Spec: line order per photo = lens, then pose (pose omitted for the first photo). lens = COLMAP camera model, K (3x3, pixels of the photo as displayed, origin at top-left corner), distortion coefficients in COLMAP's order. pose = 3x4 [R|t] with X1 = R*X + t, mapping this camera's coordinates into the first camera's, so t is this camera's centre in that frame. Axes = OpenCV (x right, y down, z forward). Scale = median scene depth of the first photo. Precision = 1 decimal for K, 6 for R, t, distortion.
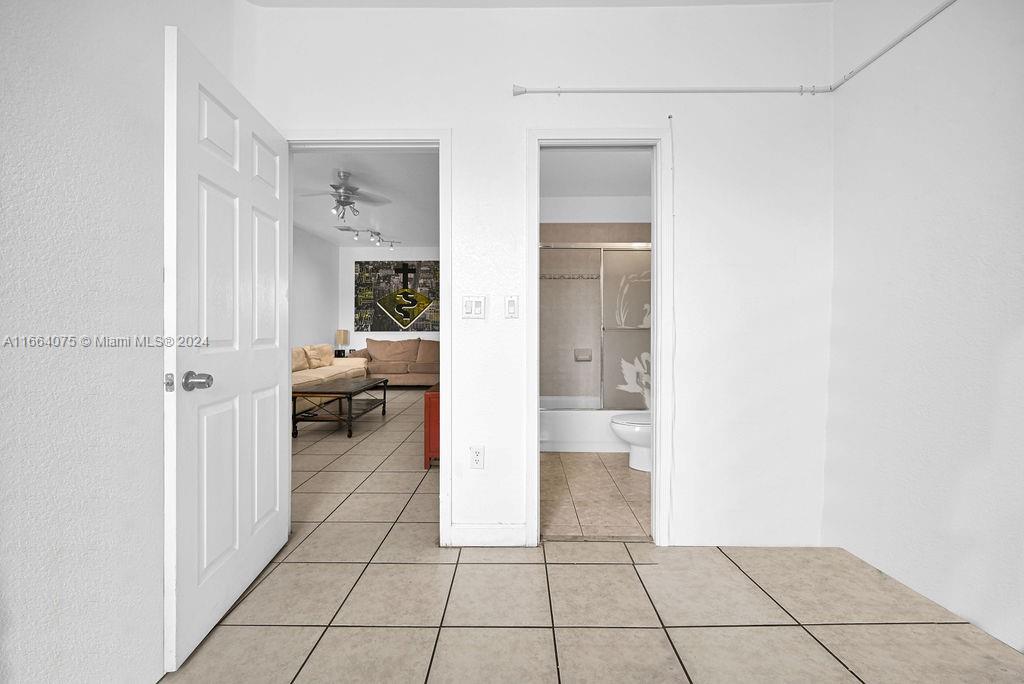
lens RADIAL K [[417.6, 0, 521.8], [0, 417.6, 328.5], [0, 0, 1]] dist [0.001420, -0.000989]
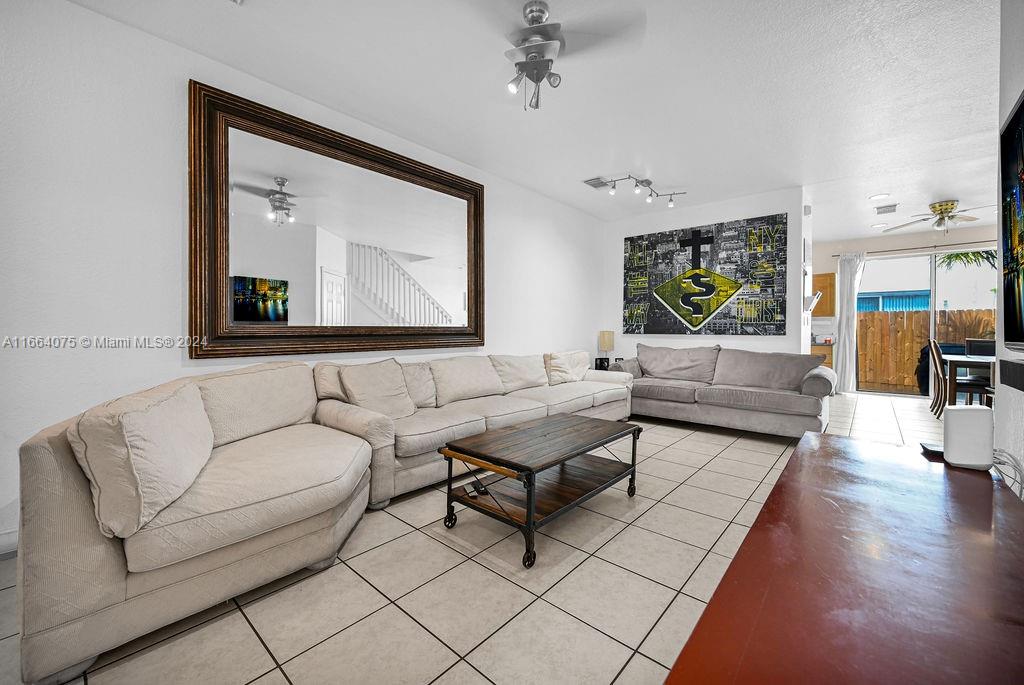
lens RADIAL K [[417.6, 0, 507.1], [0, 417.6, 330.0], [0, 0, 1]] dist [0.001420, -0.000989]
pose [[0.744574, 0.006644, -0.667507, -0.062809], [-0.008065, 0.999967, 0.000958, 0.001545], [0.667492, 0.004670, 0.744603, 0.318810]]
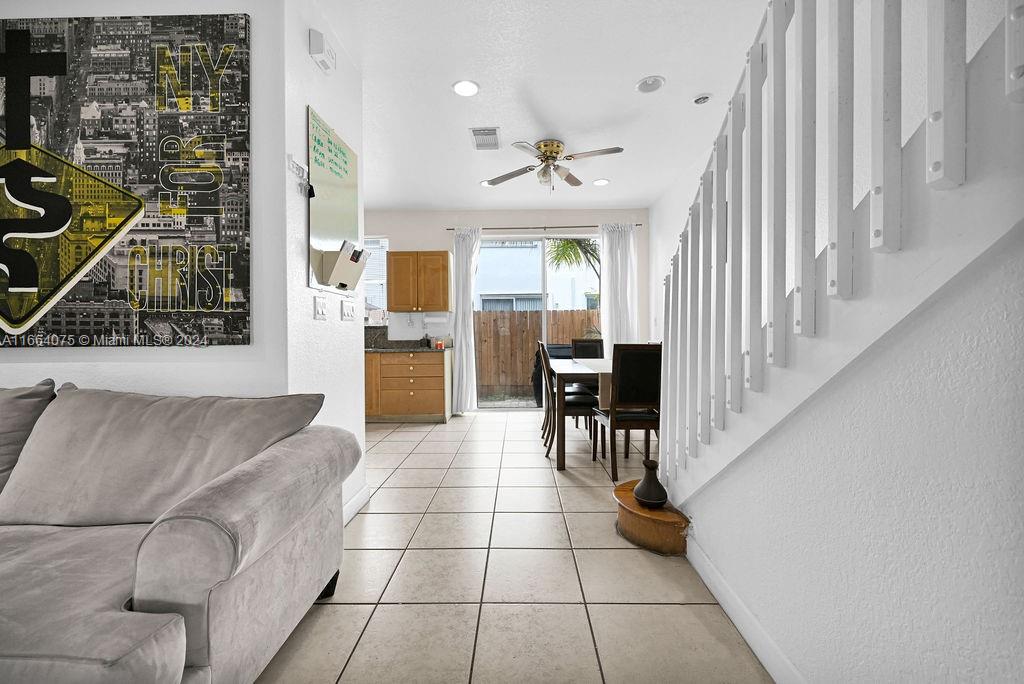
lens RADIAL K [[417.6, 0, 512.0], [0, 417.6, 338.1], [0, 0, 1]] dist [0.001420, -0.000989]
pose [[0.999534, -0.007360, -0.029612, -0.020761], [0.007825, 0.999847, 0.015619, 0.000694], [0.029492, -0.015844, 0.999439, 0.793710]]
